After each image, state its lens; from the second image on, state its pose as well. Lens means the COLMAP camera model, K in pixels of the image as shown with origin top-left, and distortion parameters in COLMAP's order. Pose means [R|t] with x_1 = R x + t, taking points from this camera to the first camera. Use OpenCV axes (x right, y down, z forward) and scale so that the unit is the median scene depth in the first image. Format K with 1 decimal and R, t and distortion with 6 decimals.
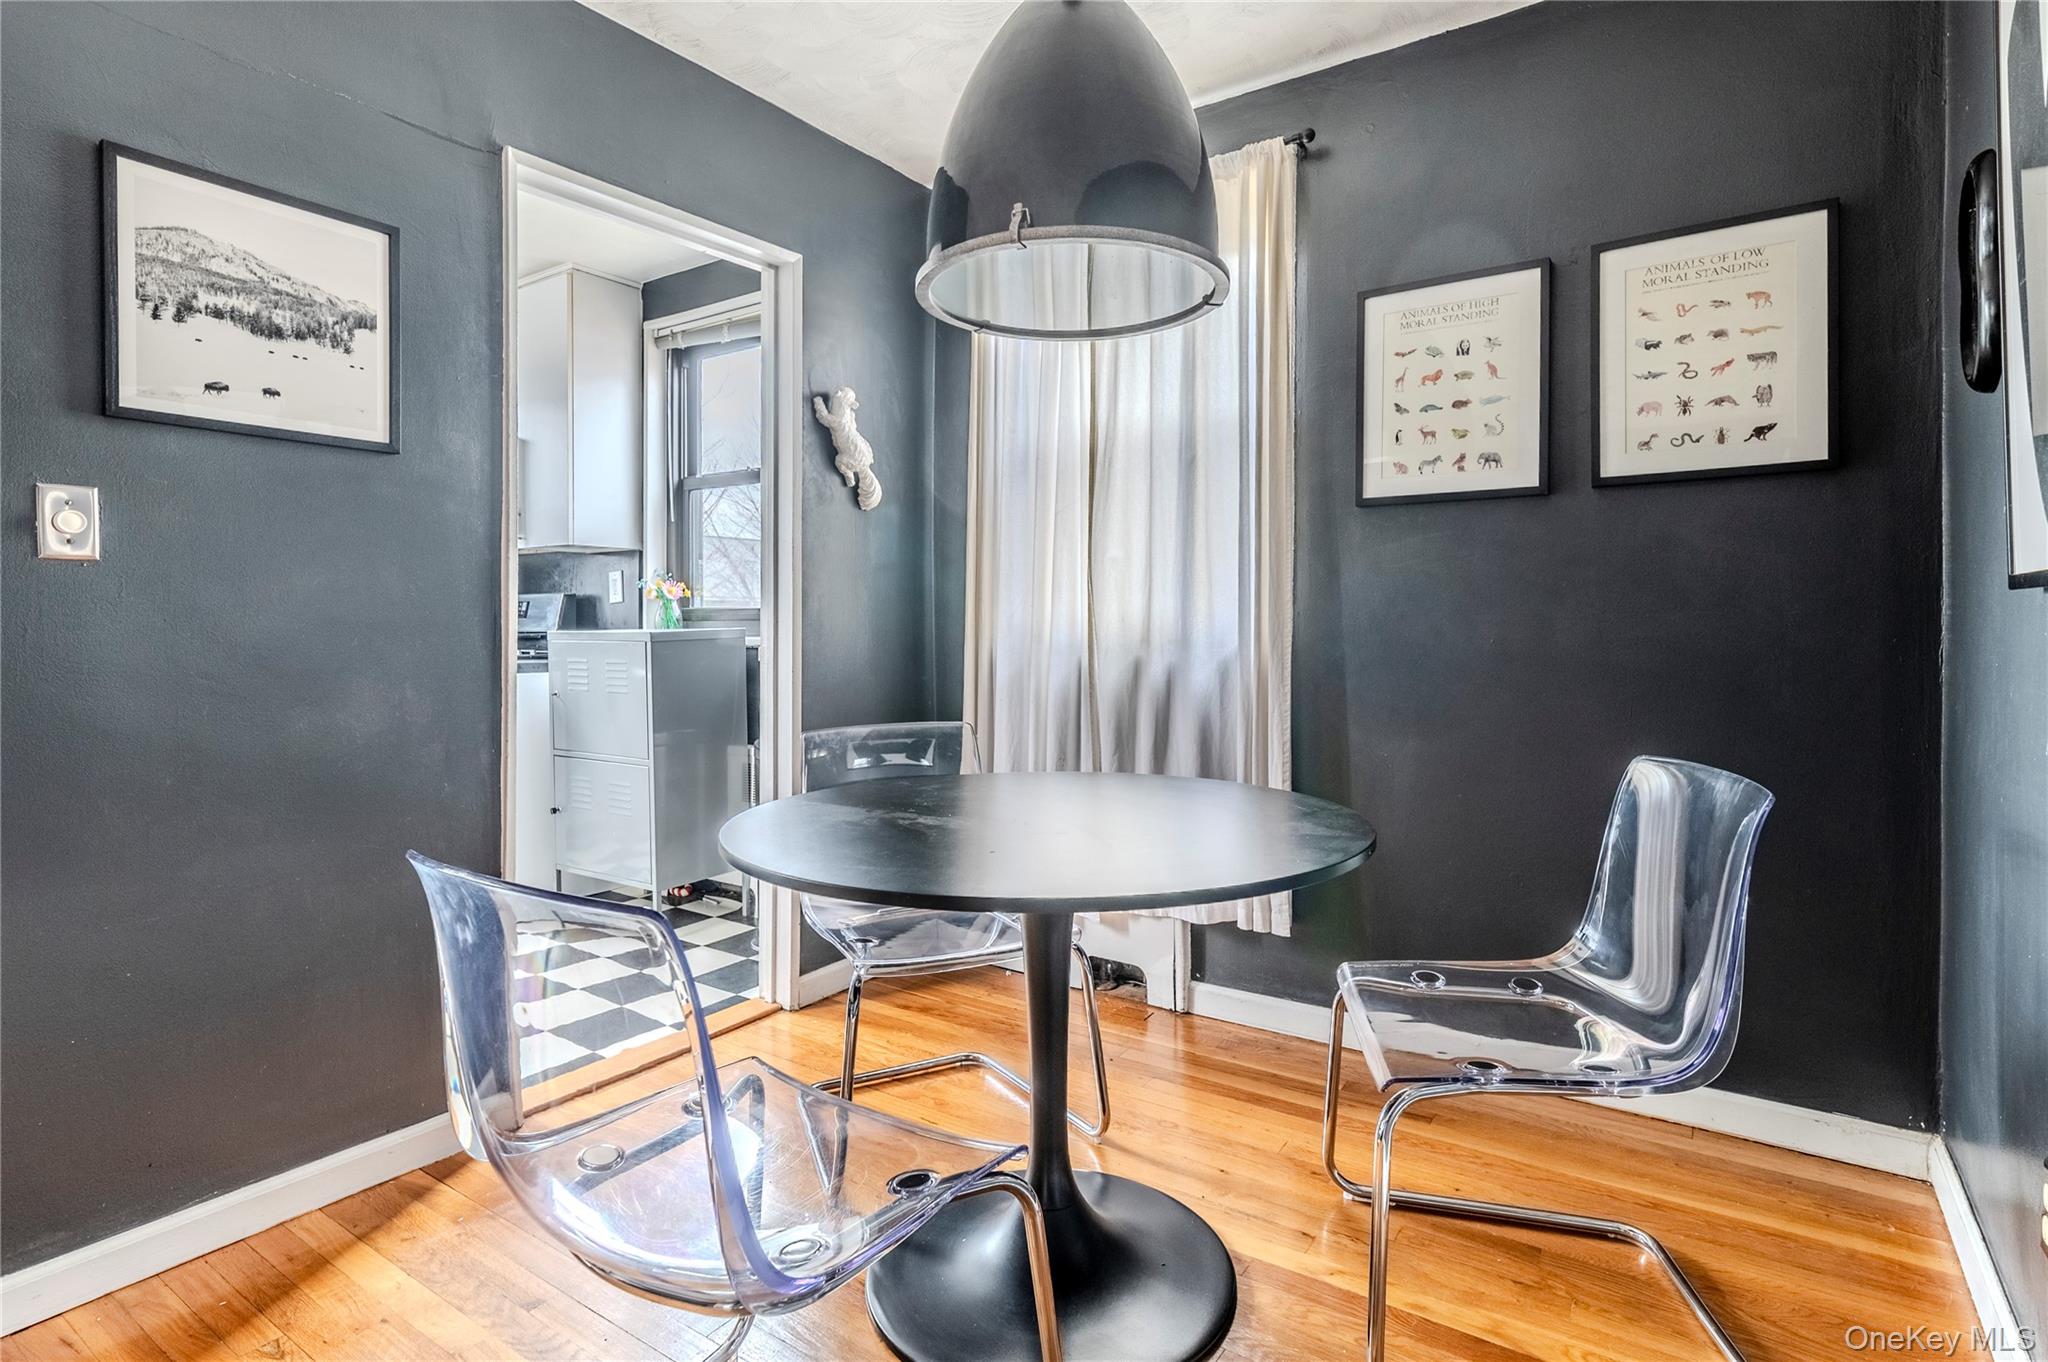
lens RADIAL K [[1015.0, 0, 1041.8], [0, 1015.0, 632.5], [0, 0, 1]] dist [0.011919, -0.000186]
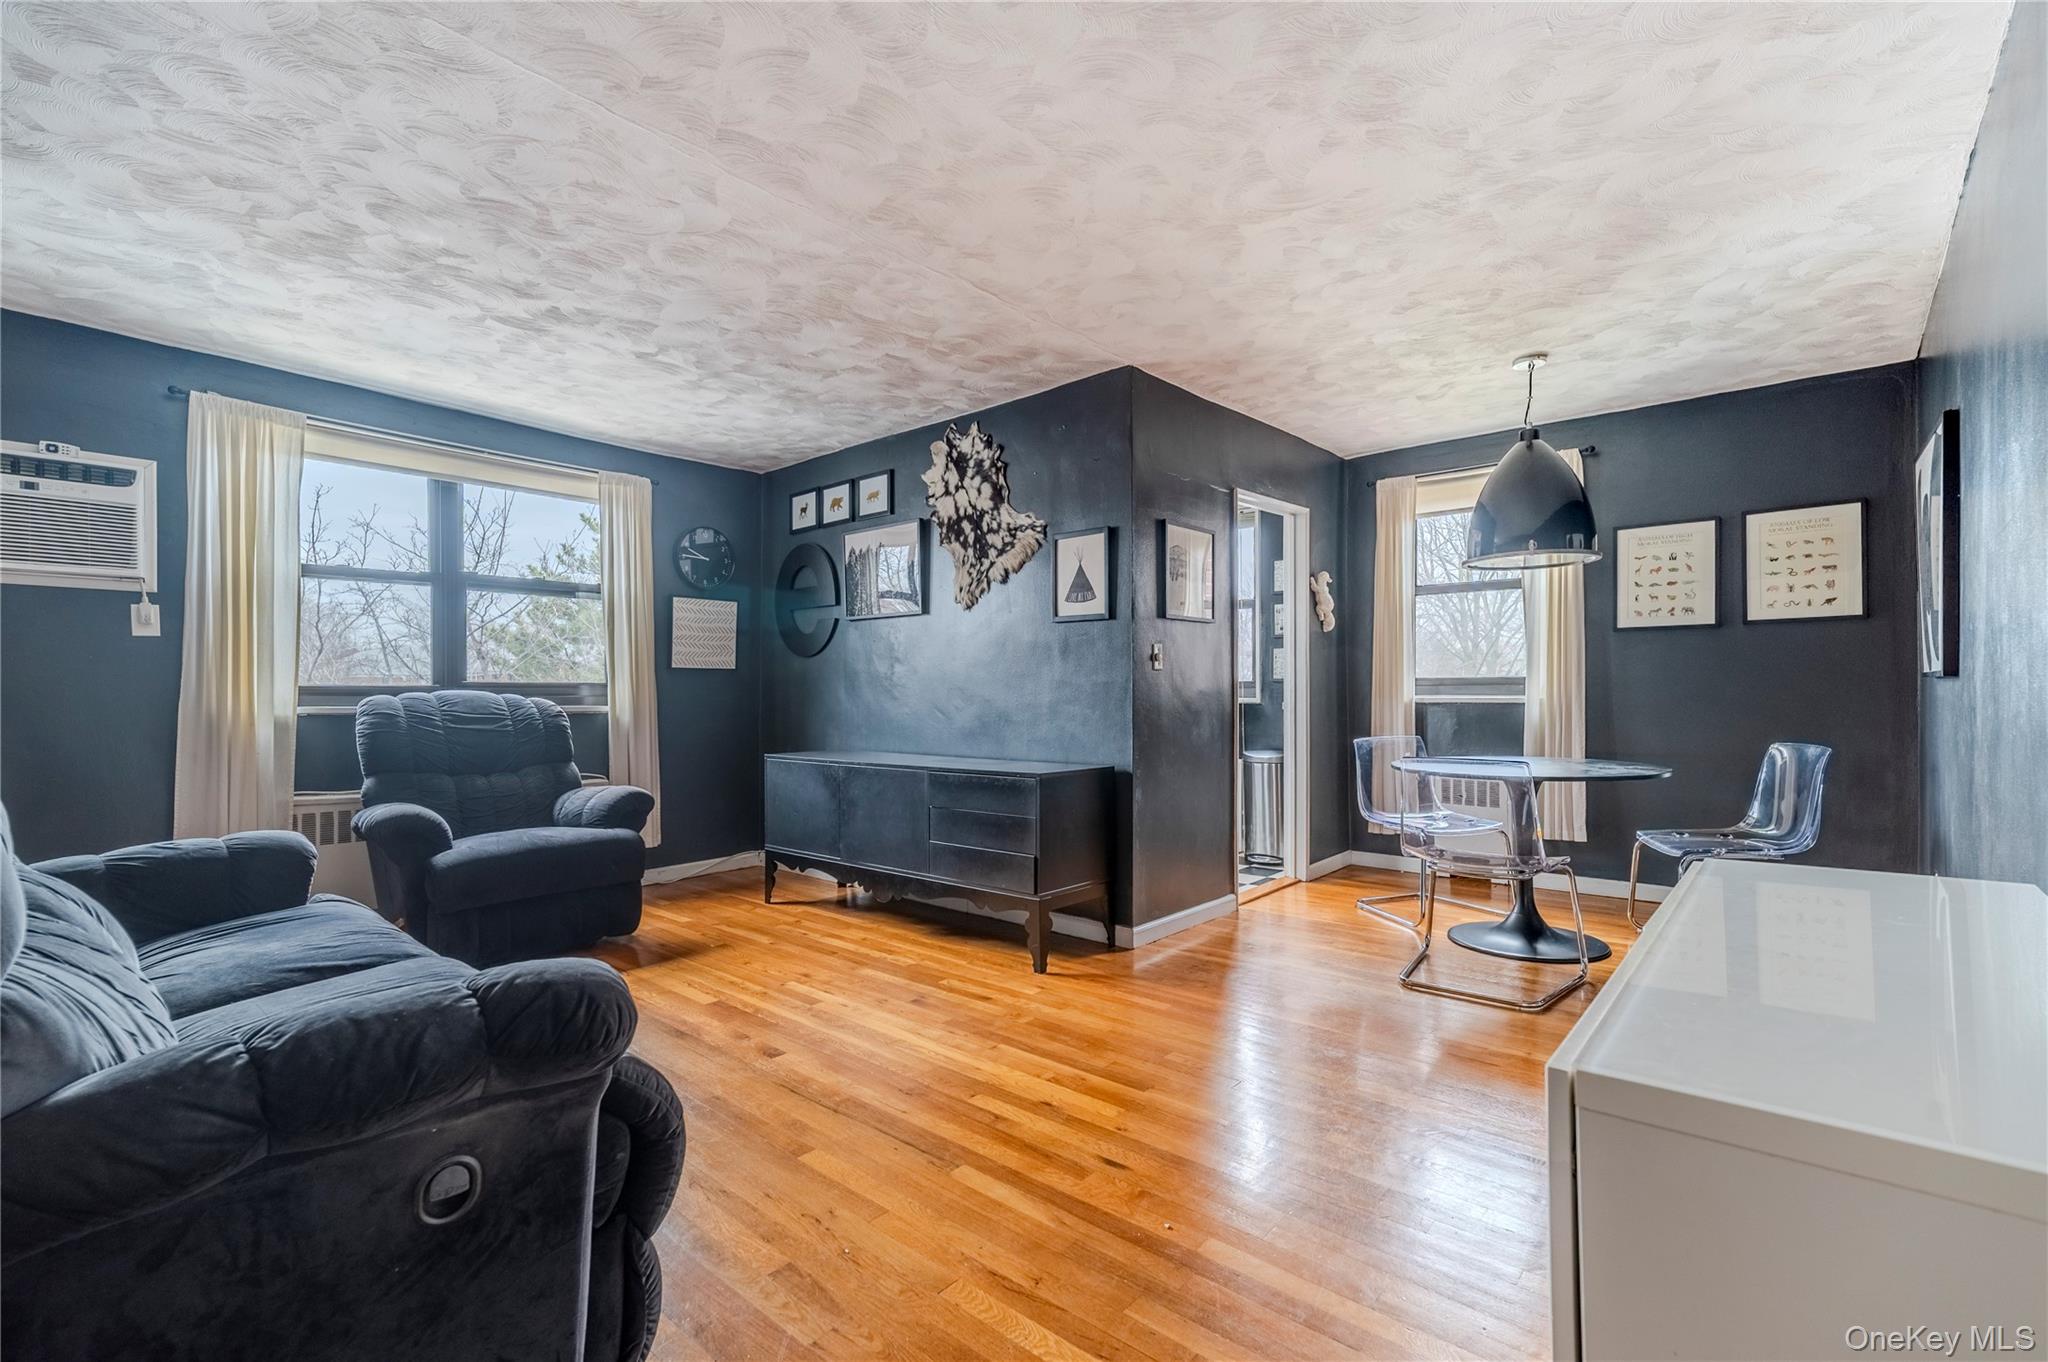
lens RADIAL K [[888.3, 0, 1049.4], [0, 888.3, 690.1], [0, 0, 1]] dist [0.009495, -0.000323]
pose [[0.993144, -0.005666, -0.116756, -0.680547], [0.004927, 0.999966, -0.006623, -0.000993], [0.116790, 0.006002, 0.993139, -1.018964]]
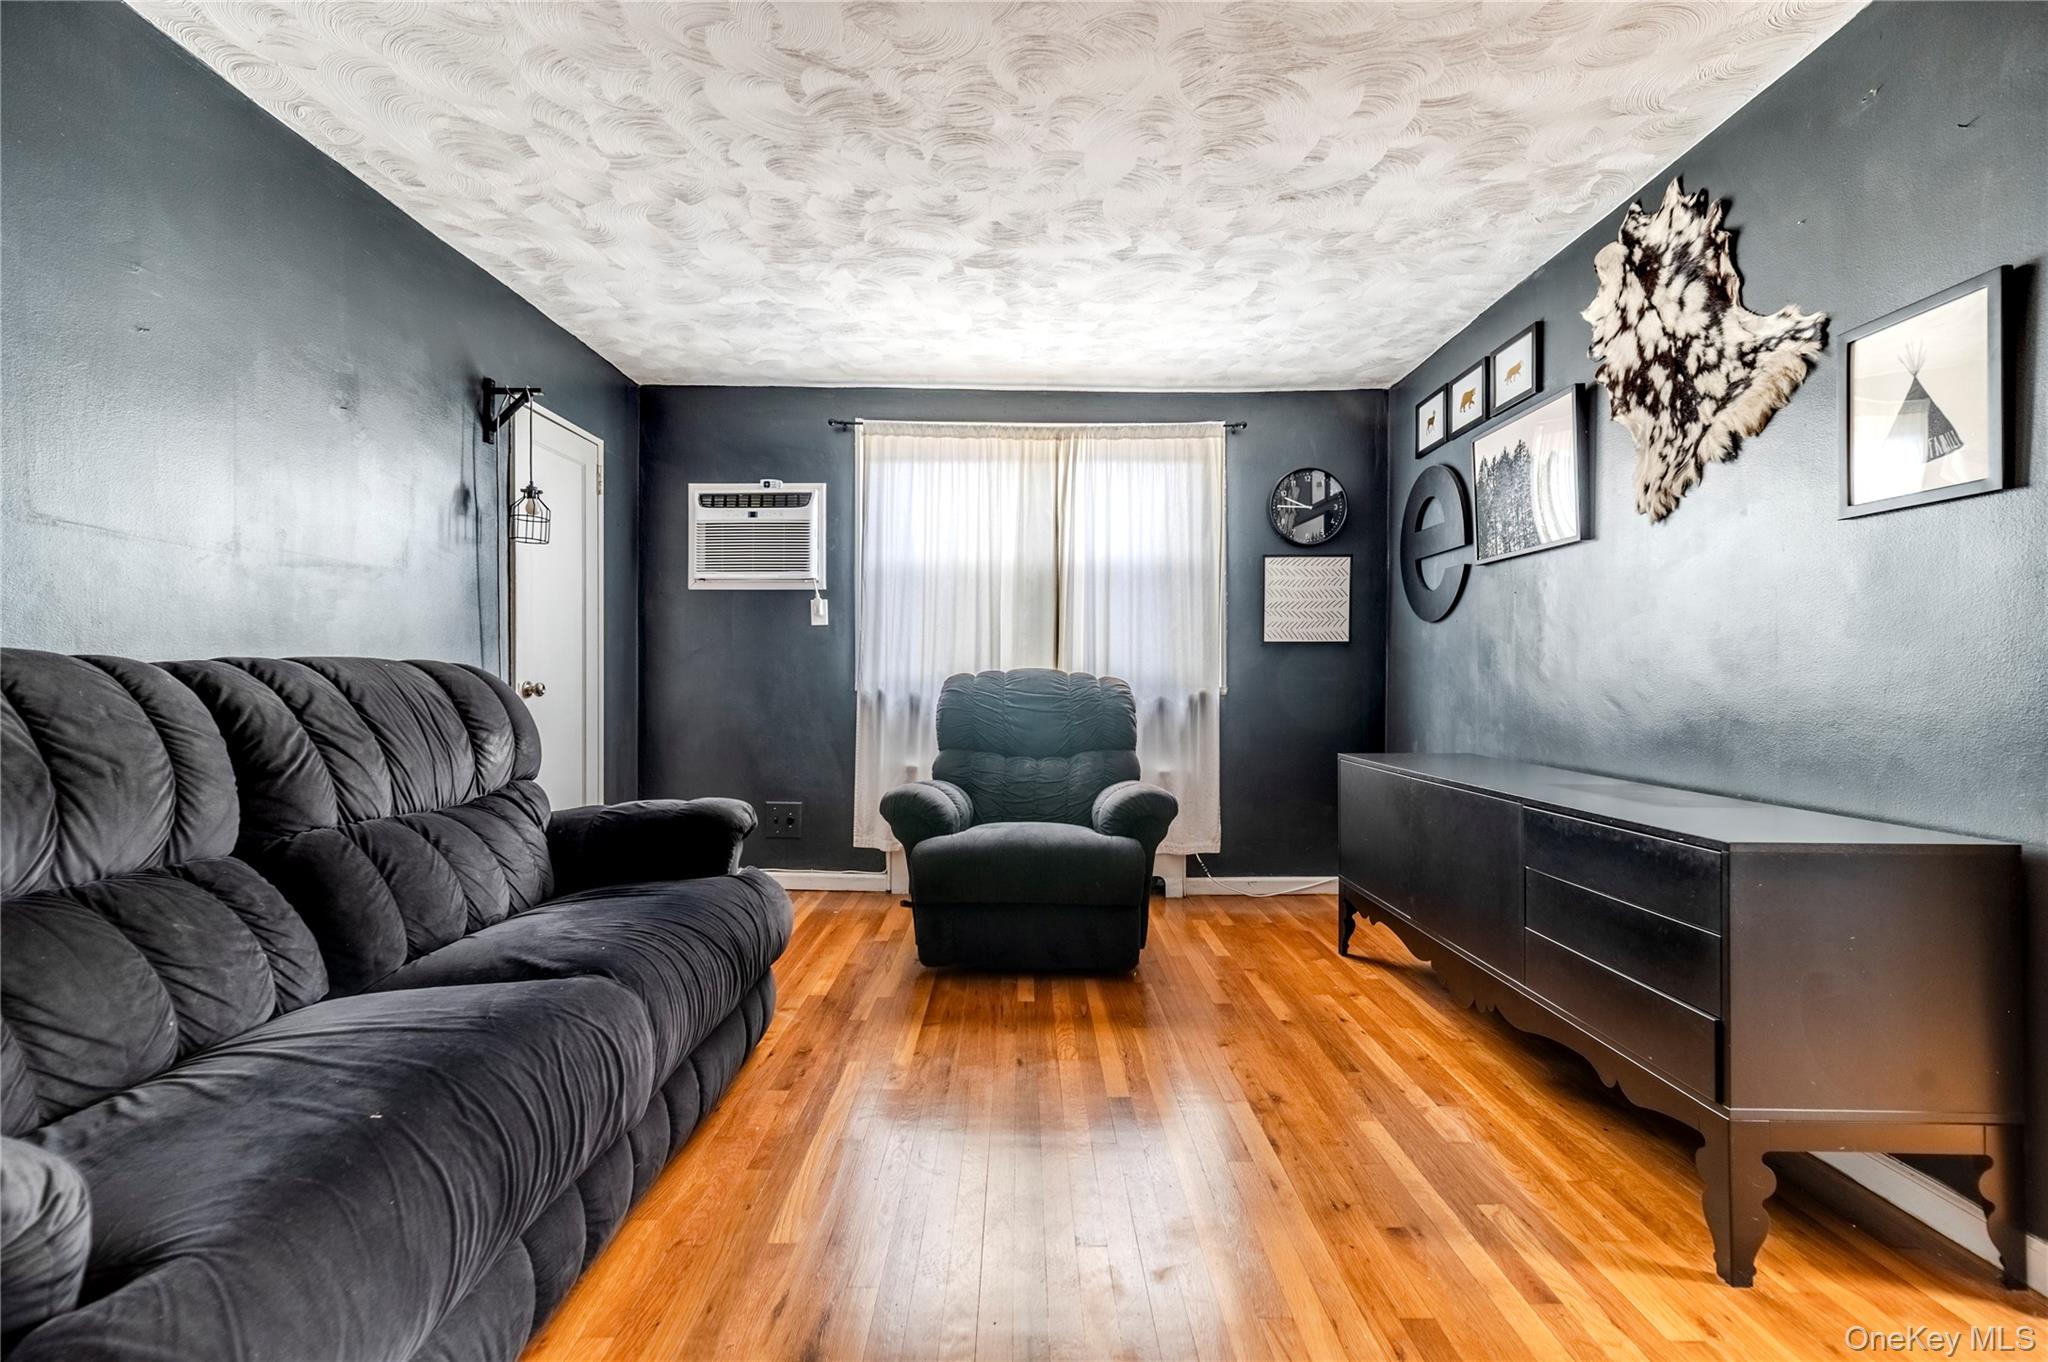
lens RADIAL K [[888.3, 0, 1012.4], [0, 888.3, 673.9], [0, 0, 1]] dist [0.009495, -0.000323]
pose [[0.540717, -0.006295, -0.841181, -0.593105], [-0.000660, 0.999969, -0.007908, 0.005397], [0.841205, 0.004831, 0.540695, -0.387989]]
